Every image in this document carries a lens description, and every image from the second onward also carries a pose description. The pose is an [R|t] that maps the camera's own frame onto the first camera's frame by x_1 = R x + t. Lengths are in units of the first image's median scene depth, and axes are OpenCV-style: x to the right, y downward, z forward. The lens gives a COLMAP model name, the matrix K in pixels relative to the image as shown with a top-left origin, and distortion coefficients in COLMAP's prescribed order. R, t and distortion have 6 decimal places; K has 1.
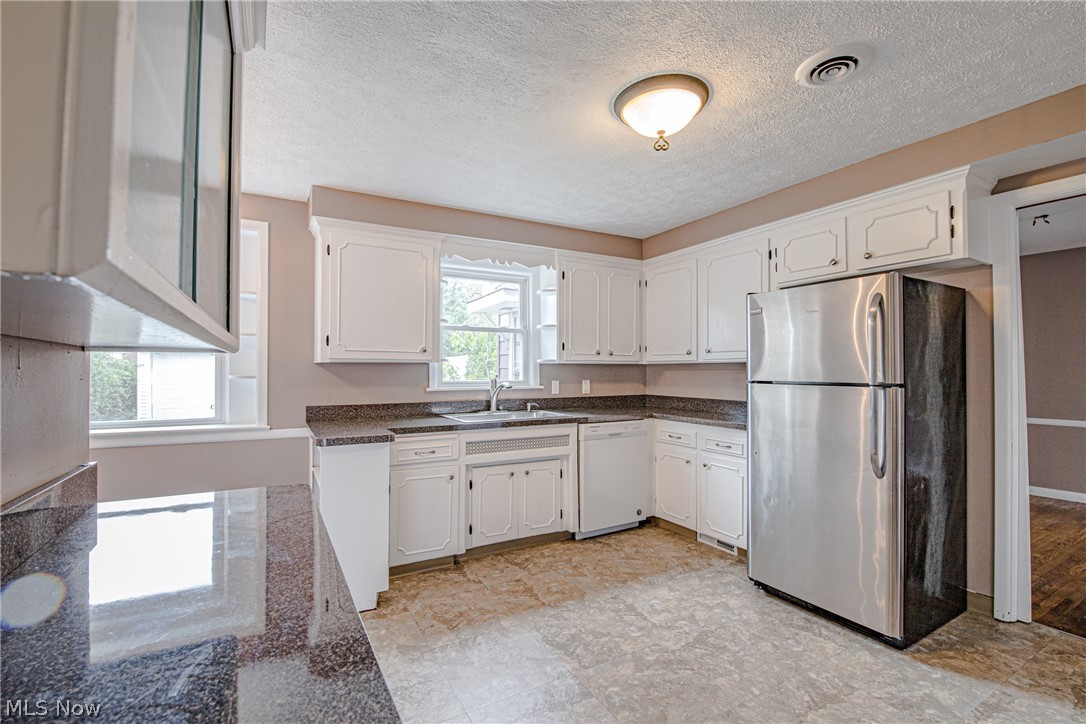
lens RADIAL K [[478.5, 0, 543.6], [0, 478.5, 362.1], [0, 0, 1]] dist [-0.011781, -0.002345]
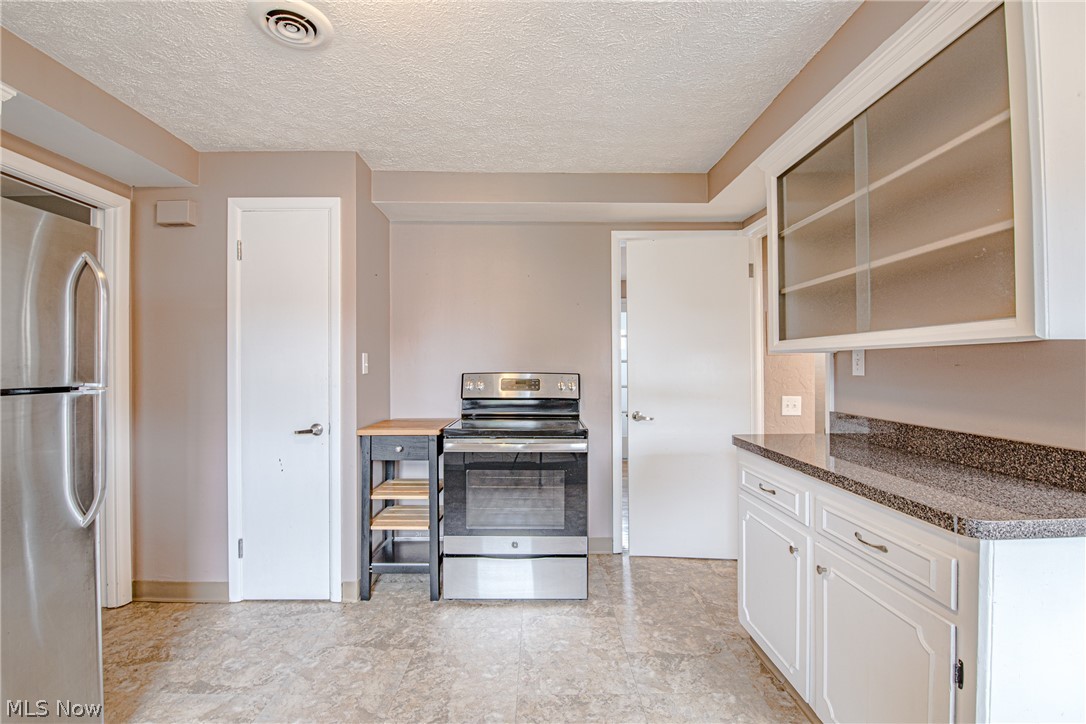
lens RADIAL K [[478.5, 0, 541.3], [0, 478.5, 363.3], [0, 0, 1]] dist [-0.011781, -0.002345]
pose [[-0.872143, 0.007238, 0.489197, -0.123531], [-0.003506, 0.999772, -0.021044, 0.015432], [-0.489238, -0.020069, -0.871919, 0.822061]]
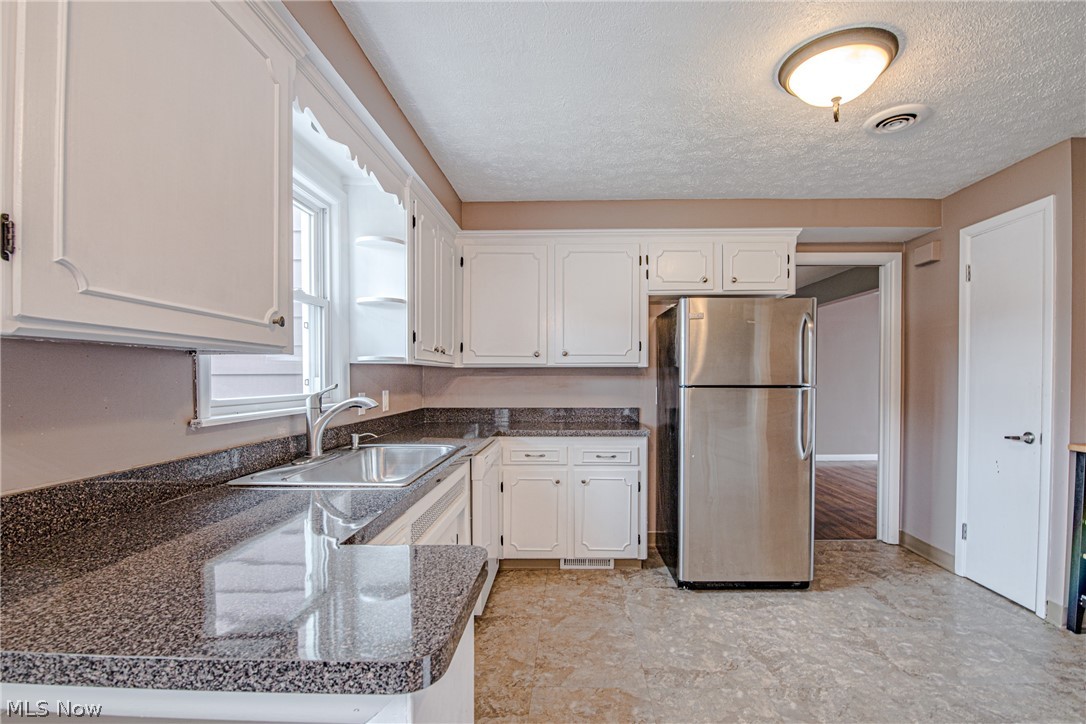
lens RADIAL K [[478.5, 0, 564.7], [0, 478.5, 383.5], [0, 0, 1]] dist [-0.011781, -0.002345]
pose [[0.504103, -0.012299, 0.863556, -0.457259], [-0.013916, 0.999653, 0.022361, 0.013348], [-0.863531, -0.023289, 0.503757, 0.592994]]
